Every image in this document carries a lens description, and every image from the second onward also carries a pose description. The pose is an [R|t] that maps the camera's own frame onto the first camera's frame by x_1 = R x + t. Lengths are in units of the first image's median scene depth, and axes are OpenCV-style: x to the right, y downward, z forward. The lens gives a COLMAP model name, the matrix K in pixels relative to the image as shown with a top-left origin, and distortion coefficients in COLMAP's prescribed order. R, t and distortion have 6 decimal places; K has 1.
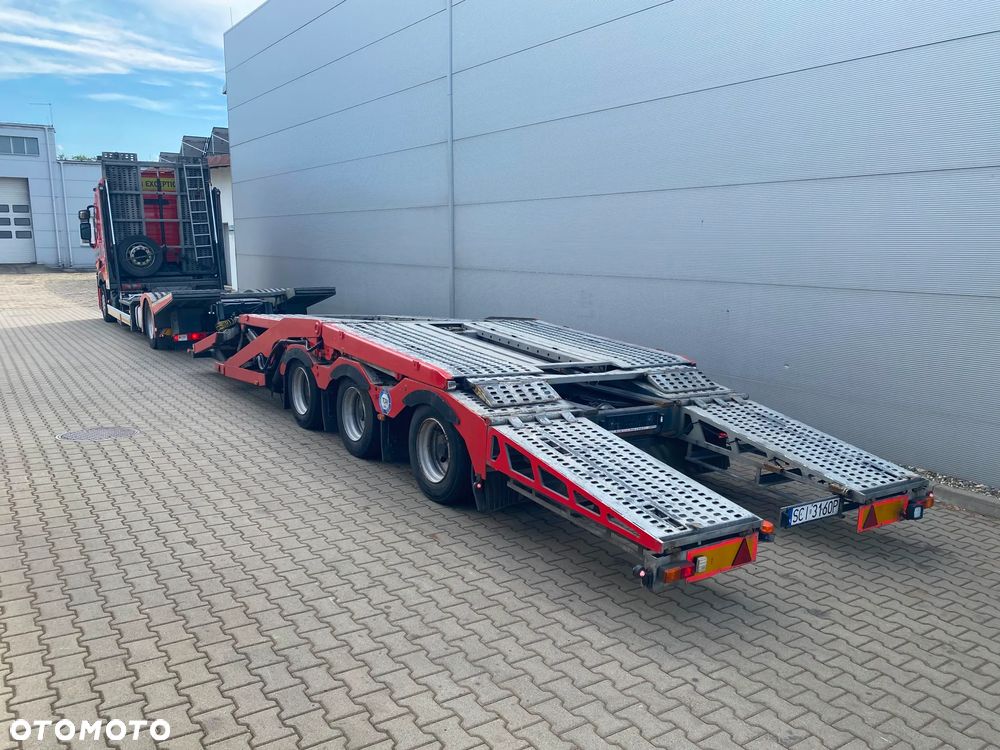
lens RADIAL K [[761.7, 0, 496.9], [0, 761.7, 376.0], [0, 0, 1]] dist [0.045592, -0.054793]
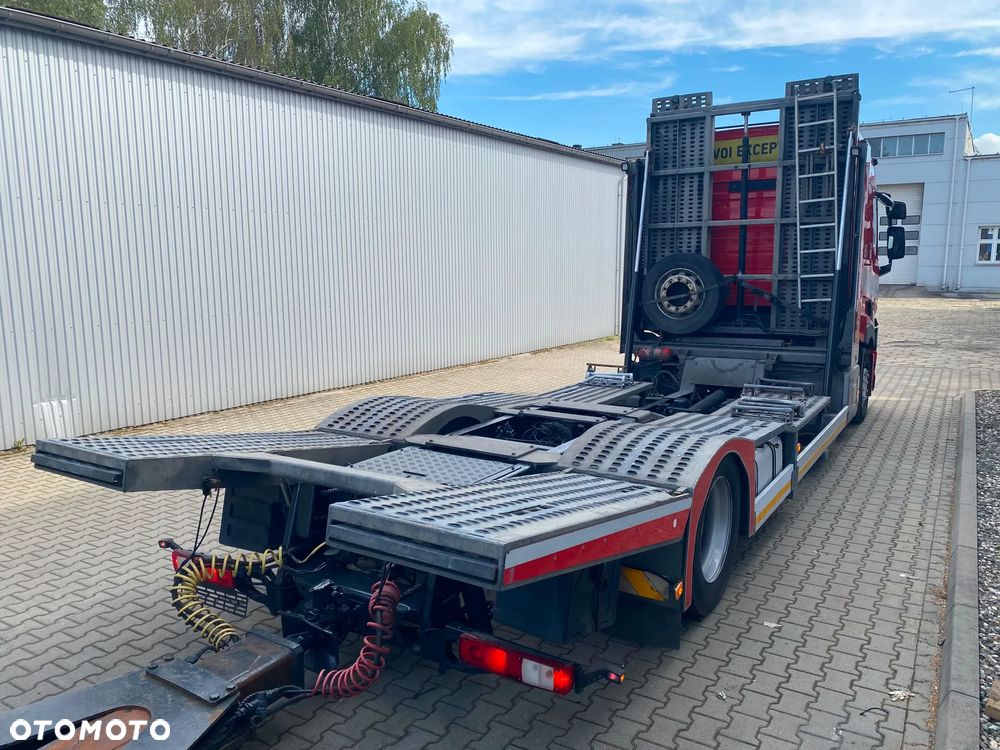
lens RADIAL K [[761.7, 0, 513.7], [0, 761.7, 380.1], [0, 0, 1]] dist [0.045592, -0.054793]
pose [[0.409373, 0.140507, -0.901483, -0.042919], [-0.153271, 0.984619, 0.083863, -0.125551], [0.899401, 0.103840, 0.424612, 0.689257]]
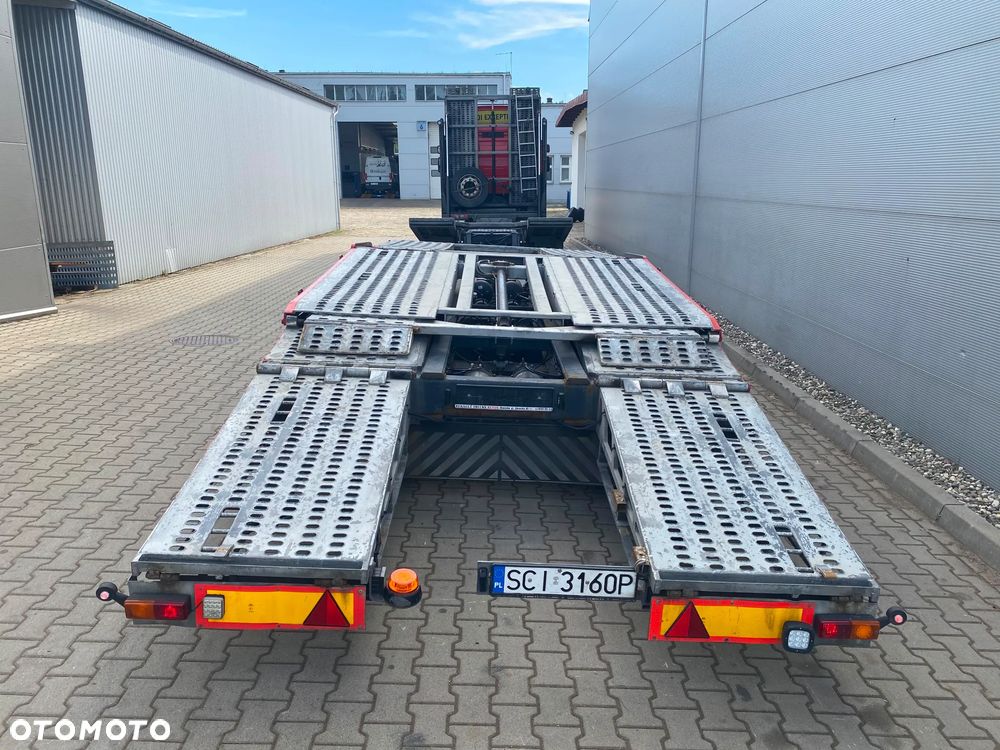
lens RADIAL K [[761.7, 0, 505.3], [0, 761.7, 384.6], [0, 0, 1]] dist [0.045592, -0.054793]
pose [[0.836037, 0.138731, -0.530845, 0.175793], [-0.092595, 0.989303, 0.112716, -0.010216], [0.540804, -0.045081, 0.839940, 0.126218]]
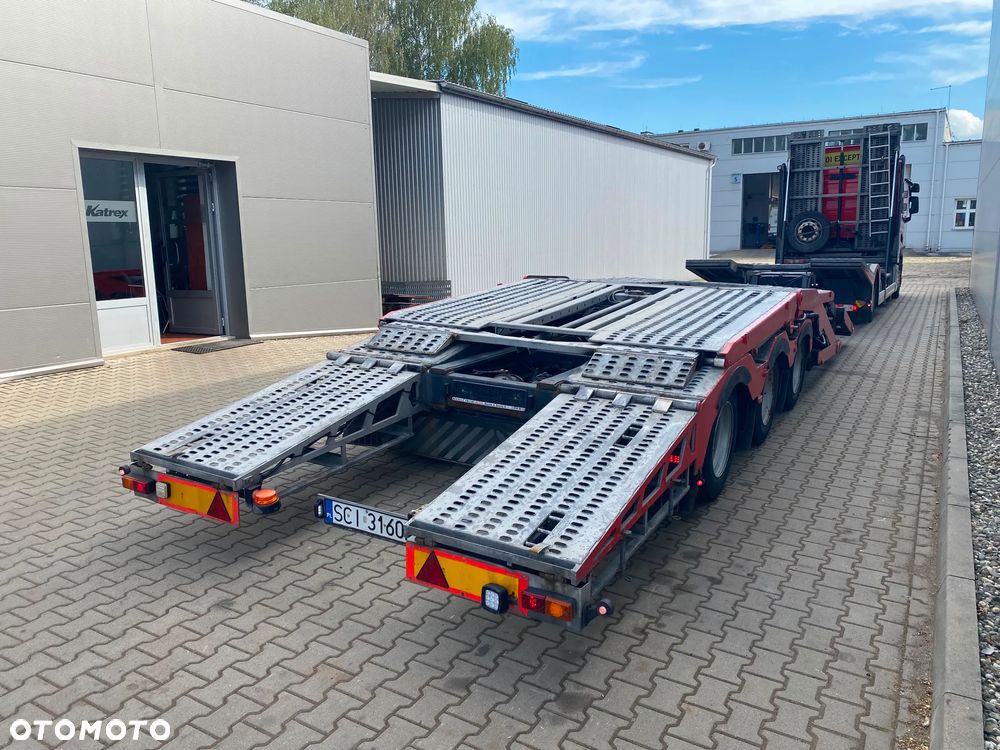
lens RADIAL K [[761.7, 0, 499.3], [0, 761.7, 370.5], [0, 0, 1]] dist [0.045592, -0.054793]
pose [[0.428318, 0.142374, -0.892341, 0.289897], [-0.135793, 0.986437, 0.092207, -0.013830], [0.893367, 0.081680, 0.441842, 0.203012]]
